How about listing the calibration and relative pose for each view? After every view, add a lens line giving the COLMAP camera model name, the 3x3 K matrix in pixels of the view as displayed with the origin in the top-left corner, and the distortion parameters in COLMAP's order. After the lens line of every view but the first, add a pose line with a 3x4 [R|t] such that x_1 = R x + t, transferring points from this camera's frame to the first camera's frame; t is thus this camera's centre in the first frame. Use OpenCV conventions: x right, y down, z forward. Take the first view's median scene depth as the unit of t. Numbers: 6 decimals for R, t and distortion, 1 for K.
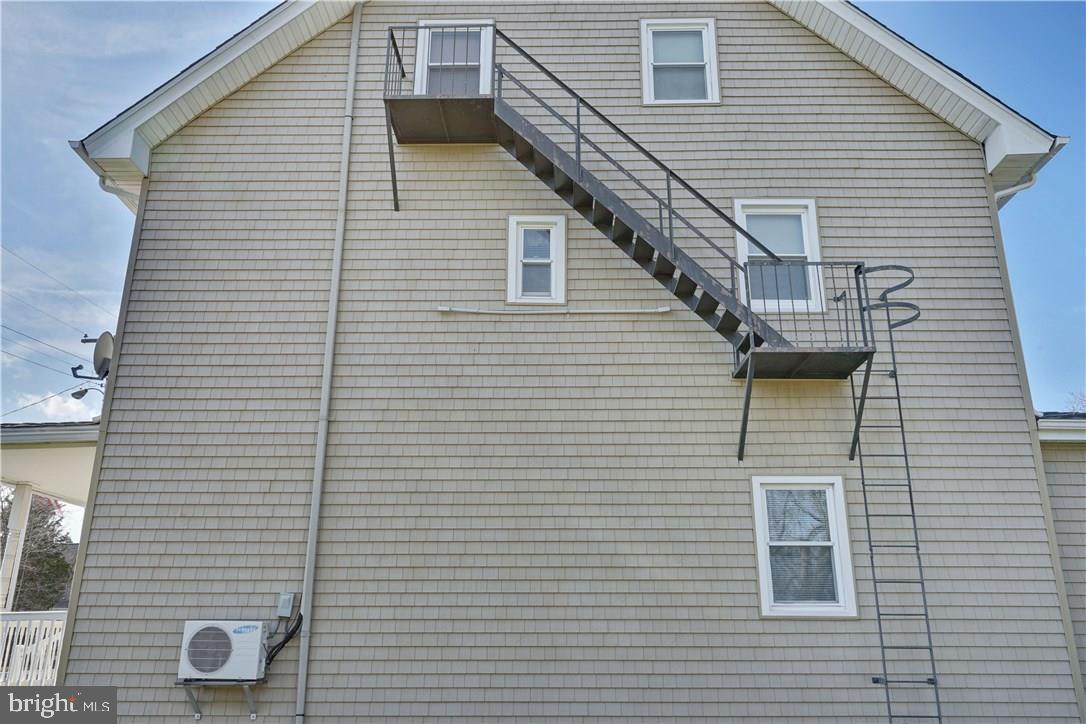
lens RADIAL K [[836.4, 0, 543.0], [0, 836.4, 362.0], [0, 0, 1]] dist [0.004285, 0.002506]
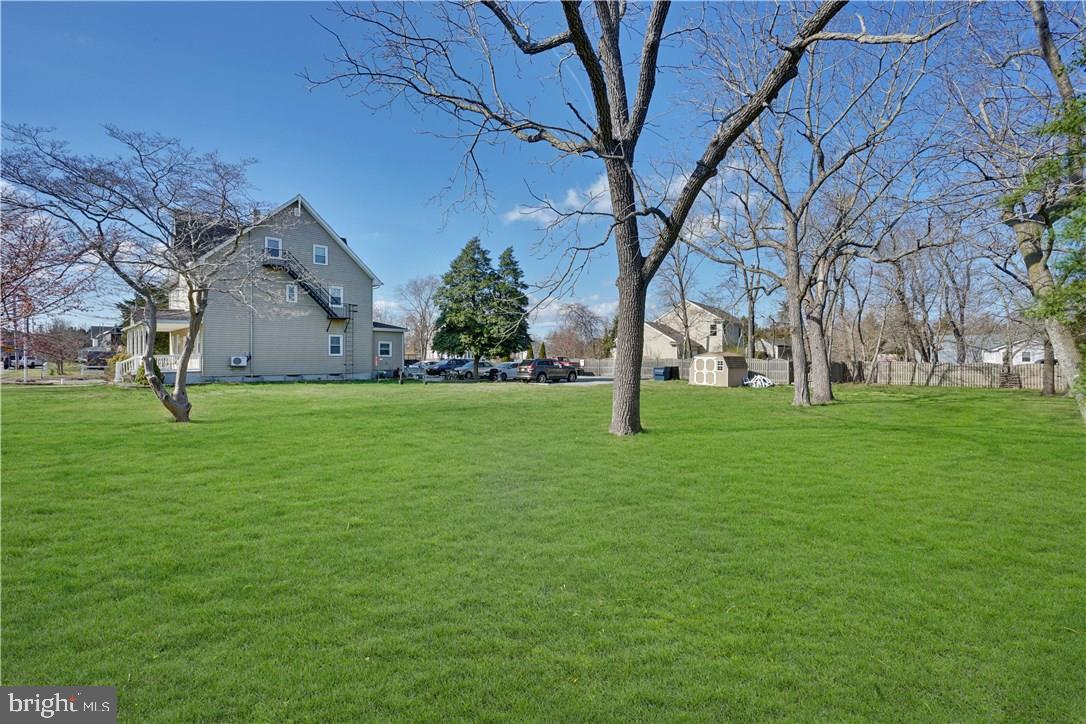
lens RADIAL K [[499.5, 0, 543.0], [0, 499.5, 362.0], [0, 0, 1]] dist [-0.000625, 0.000604]
pose [[0.712820, -0.007963, 0.701302, -1.207847], [-0.216642, 0.948535, 0.230971, -0.864181], [-0.667049, -0.316572, 0.674410, -2.612618]]
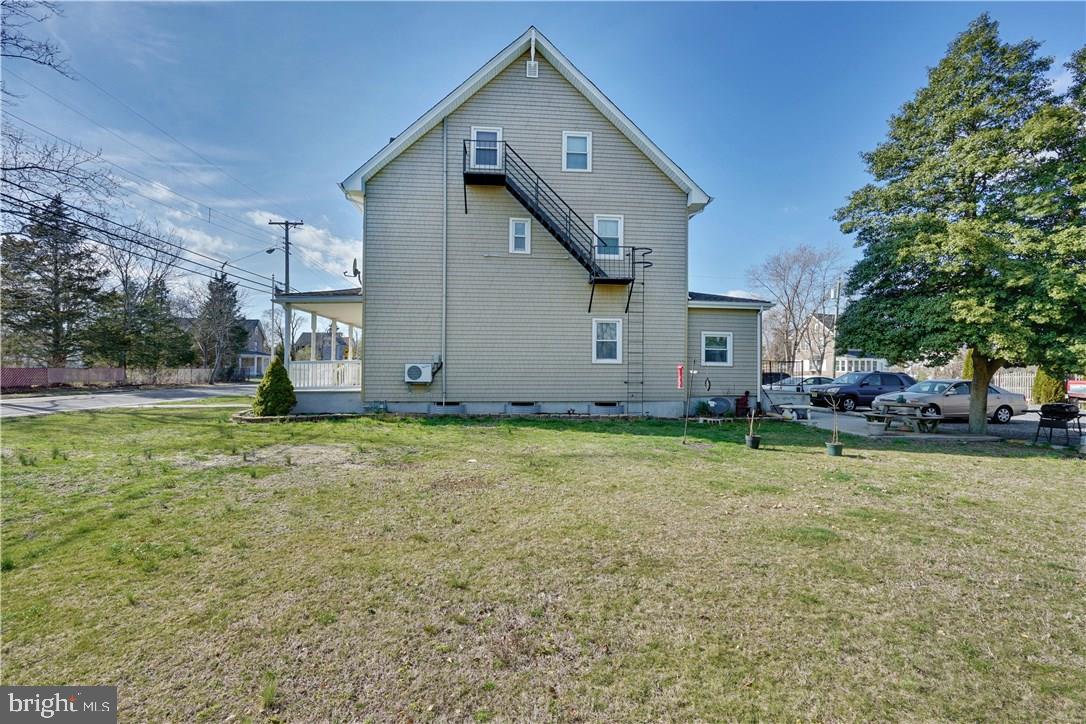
lens RADIAL K [[499.5, 0, 543.0], [0, 499.5, 362.0], [0, 0, 1]] dist [-0.000625, 0.000604]
pose [[0.995298, 0.005032, 0.096728, -0.092465], [-0.033775, 0.954000, 0.297898, -0.229921], [-0.090780, -0.299765, 0.949684, -0.691454]]
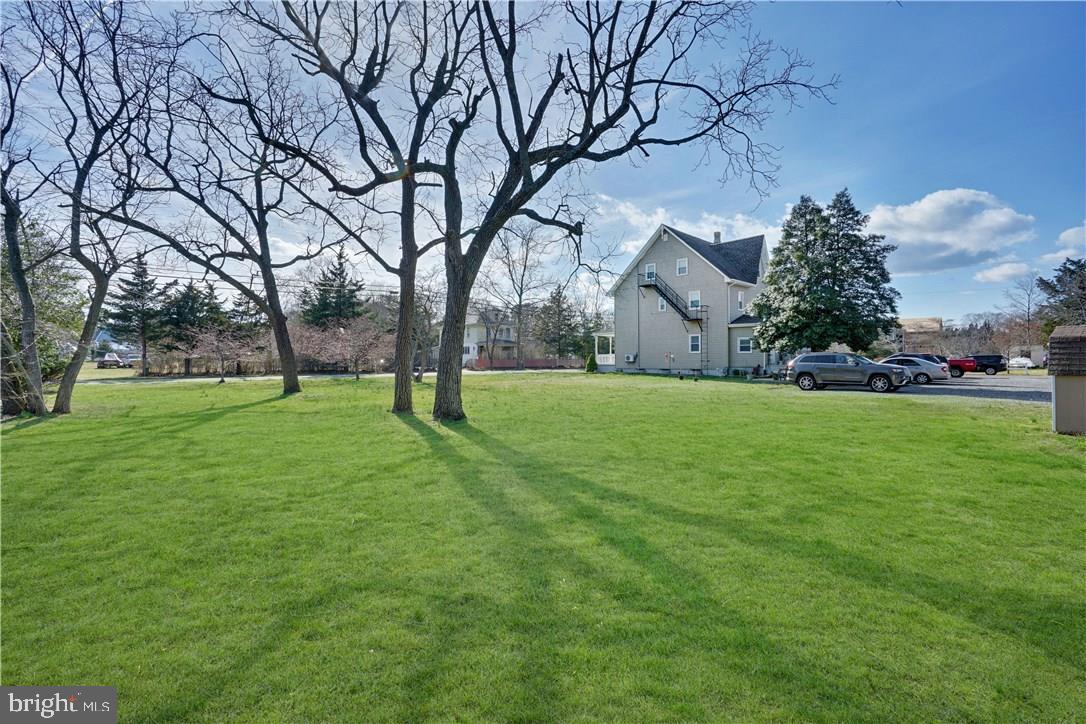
lens RADIAL K [[499.5, 0, 543.0], [0, 499.5, 362.0], [0, 0, 1]] dist [-0.000625, 0.000604]
pose [[0.718448, -0.006905, -0.695546, 2.284827], [0.229497, 0.946310, 0.227659, -0.890057], [0.656630, -0.323187, 0.681459, -2.773925]]
